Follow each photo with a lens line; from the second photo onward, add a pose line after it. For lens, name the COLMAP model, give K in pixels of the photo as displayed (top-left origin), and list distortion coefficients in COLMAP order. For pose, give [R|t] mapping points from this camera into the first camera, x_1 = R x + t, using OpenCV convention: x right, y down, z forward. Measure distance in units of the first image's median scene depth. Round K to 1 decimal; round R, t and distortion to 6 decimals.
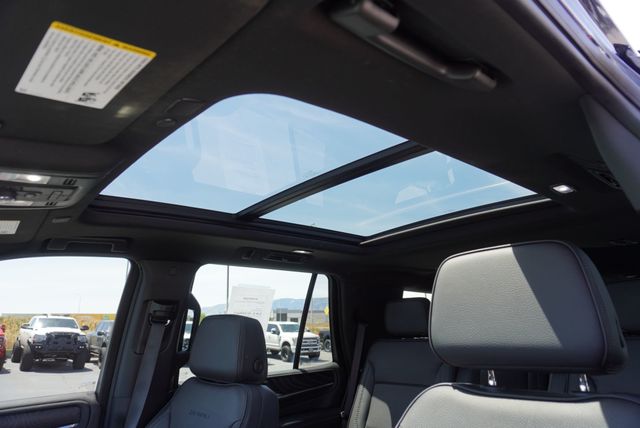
lens RADIAL K [[434.2, 0, 325.5], [0, 434.2, 219.0], [0, 0, 1]] dist [-0.044736, 0.027537]
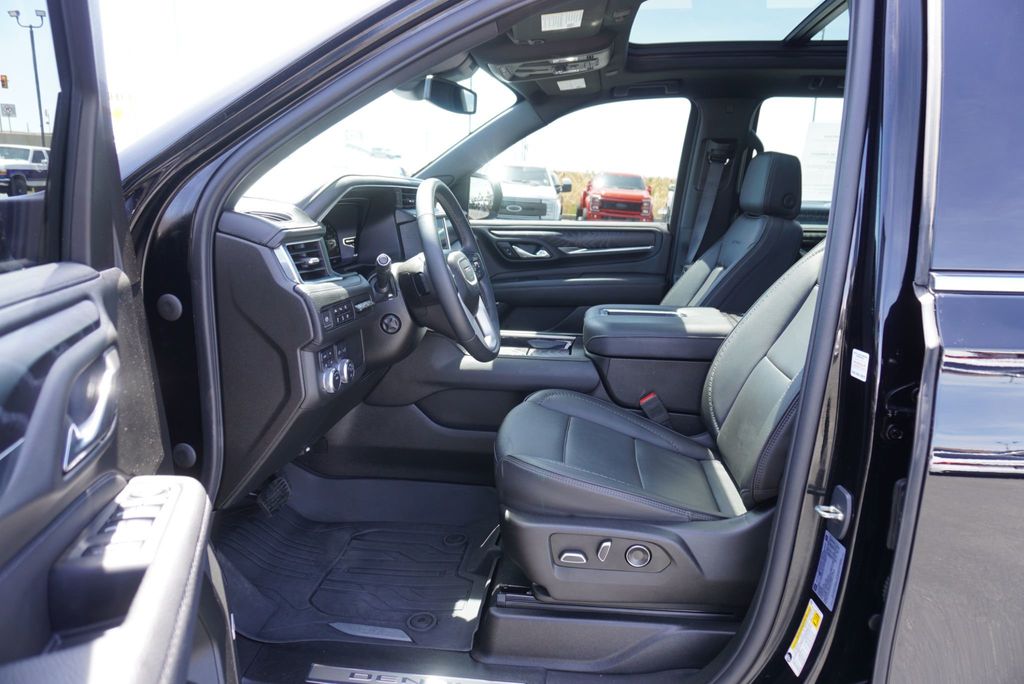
lens RADIAL K [[694.7, 0, 517.7], [0, 694.7, 344.2], [0, 0, 1]] dist [-0.044736, 0.027537]
pose [[0.678095, 0.186994, -0.710788, 0.556438], [0.144824, 0.914137, 0.378654, -0.054595], [0.720564, -0.359703, 0.592791, -0.487939]]
